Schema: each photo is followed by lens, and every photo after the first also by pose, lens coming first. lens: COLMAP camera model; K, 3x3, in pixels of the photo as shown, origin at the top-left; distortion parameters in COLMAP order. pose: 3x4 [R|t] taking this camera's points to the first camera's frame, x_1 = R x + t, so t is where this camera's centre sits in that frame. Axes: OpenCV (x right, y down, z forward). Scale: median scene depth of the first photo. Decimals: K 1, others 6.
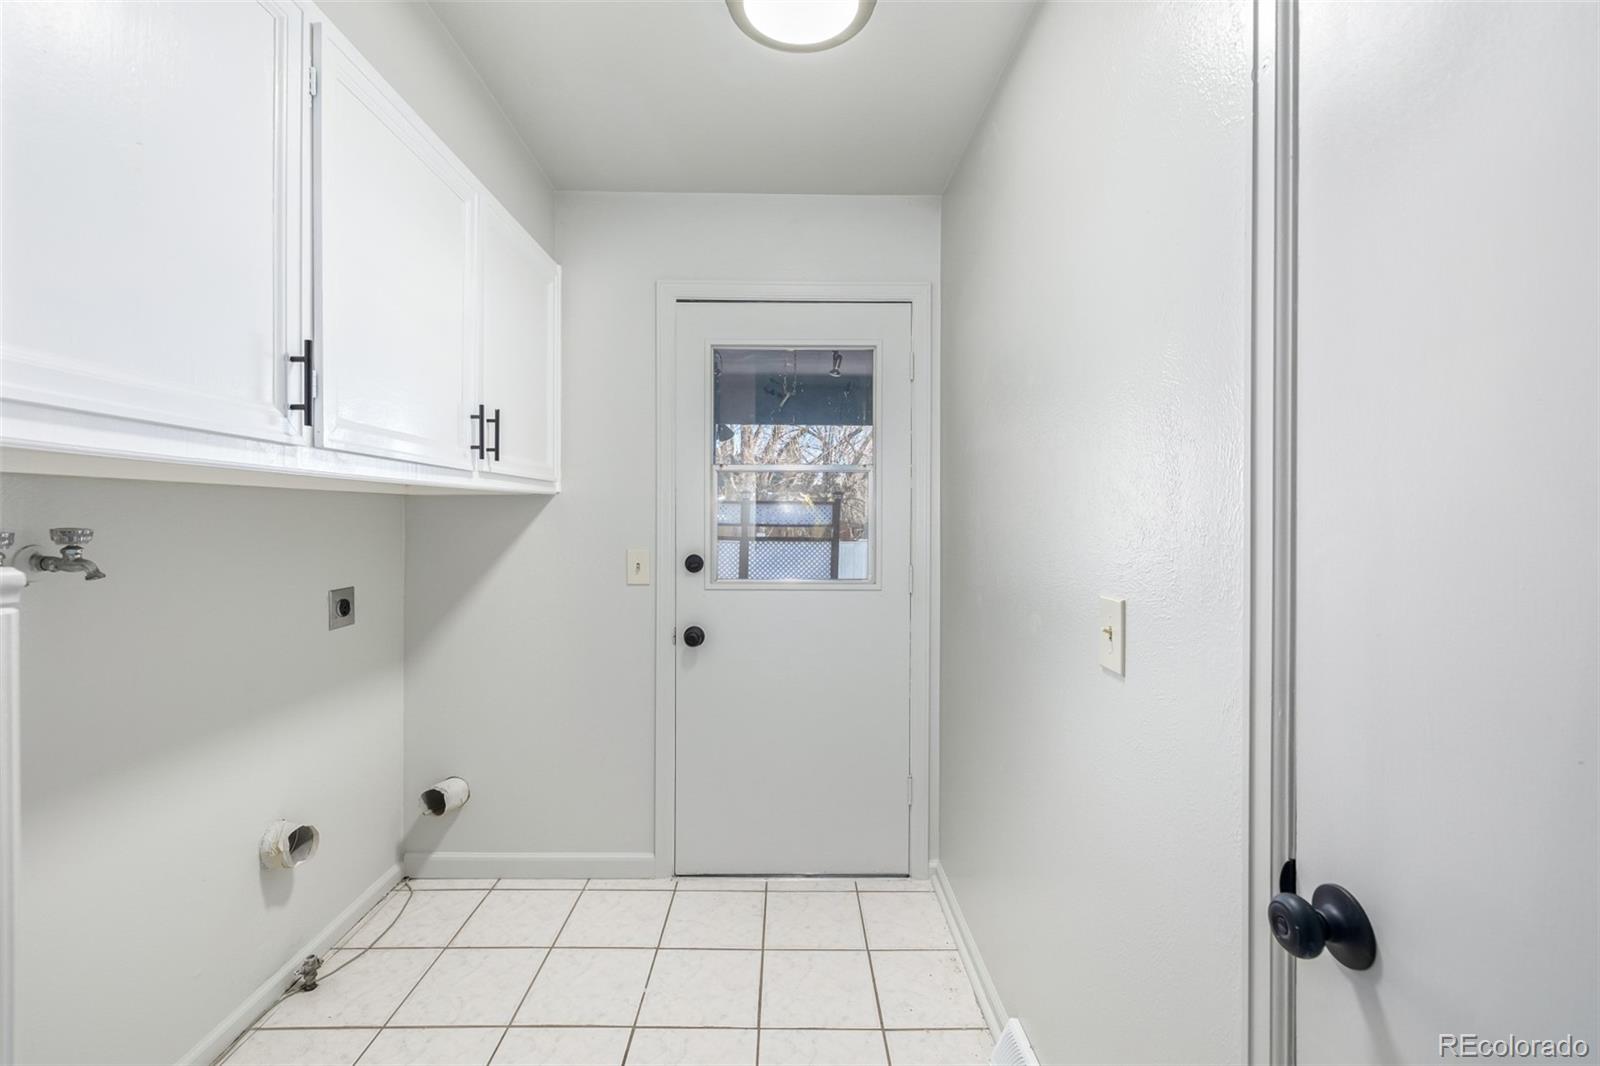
lens RADIAL K [[688.9, 0, 792.8], [0, 688.9, 526.6], [0, 0, 1]] dist [0.002246, -0.000011]
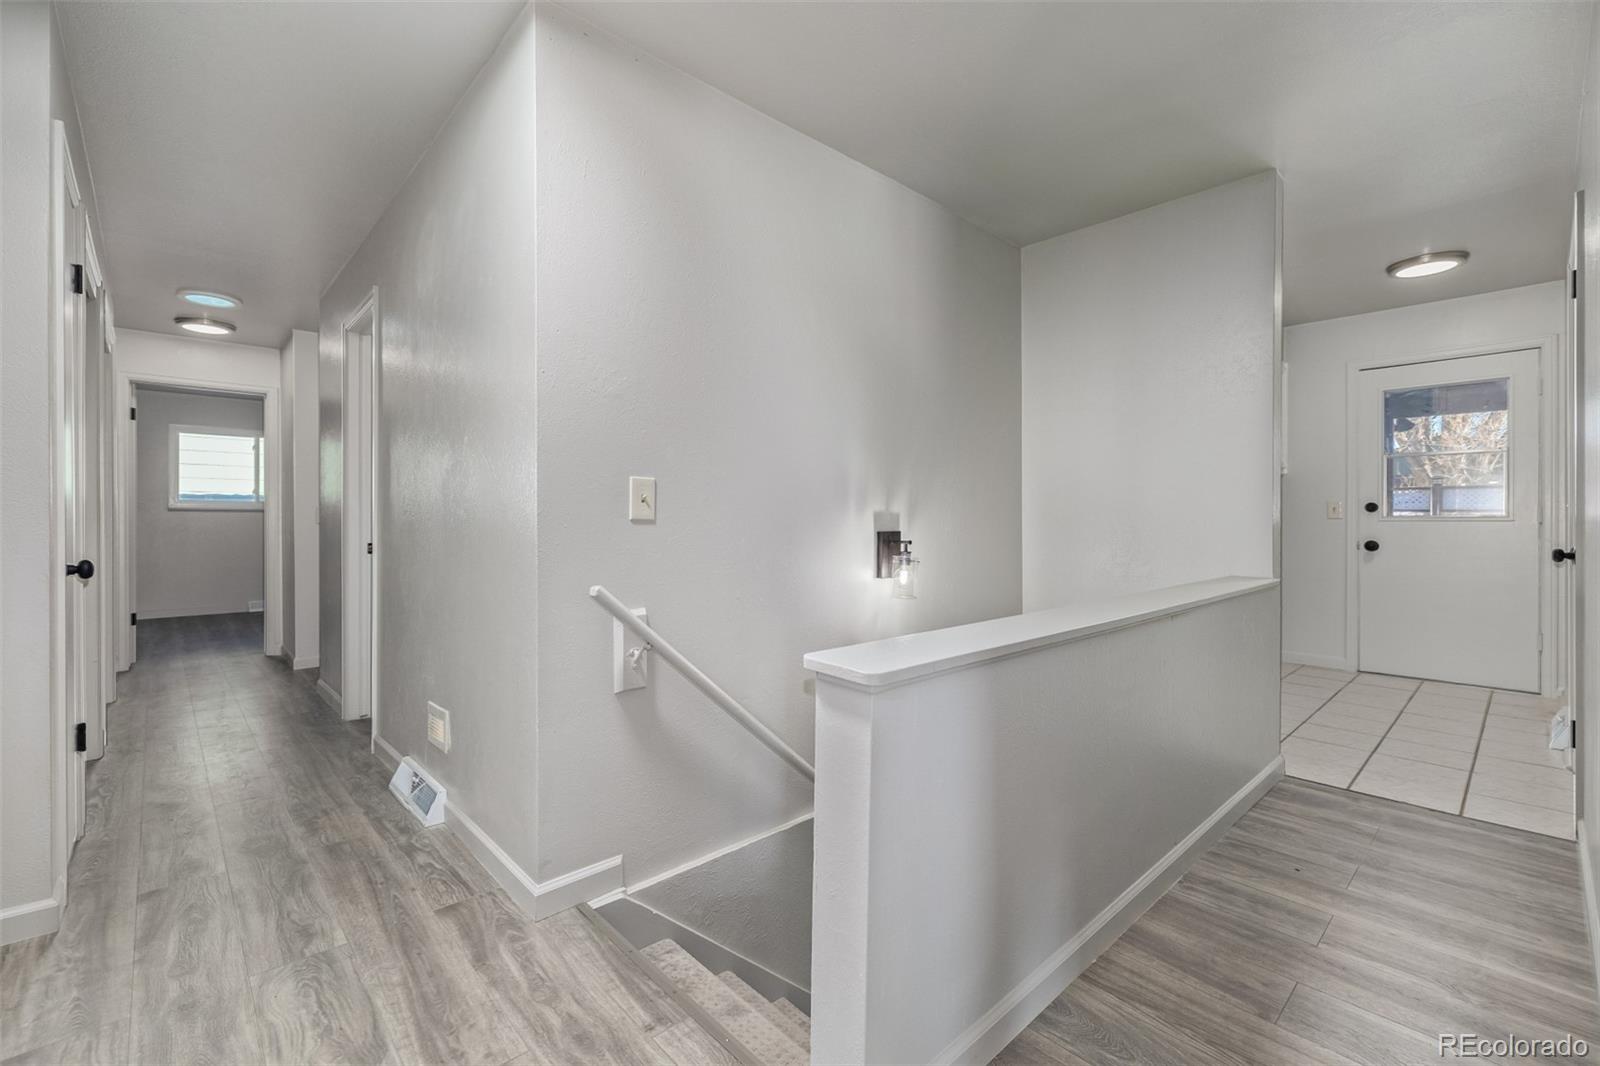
lens RADIAL K [[688.9, 0, 807.2], [0, 688.9, 531.2], [0, 0, 1]] dist [0.002246, -0.000011]
pose [[0.675665, 0.001884, -0.737206, 0.206418], [-0.002351, 0.999997, 0.000401, 0.121594], [0.737205, 0.001462, 0.675668, -1.418874]]
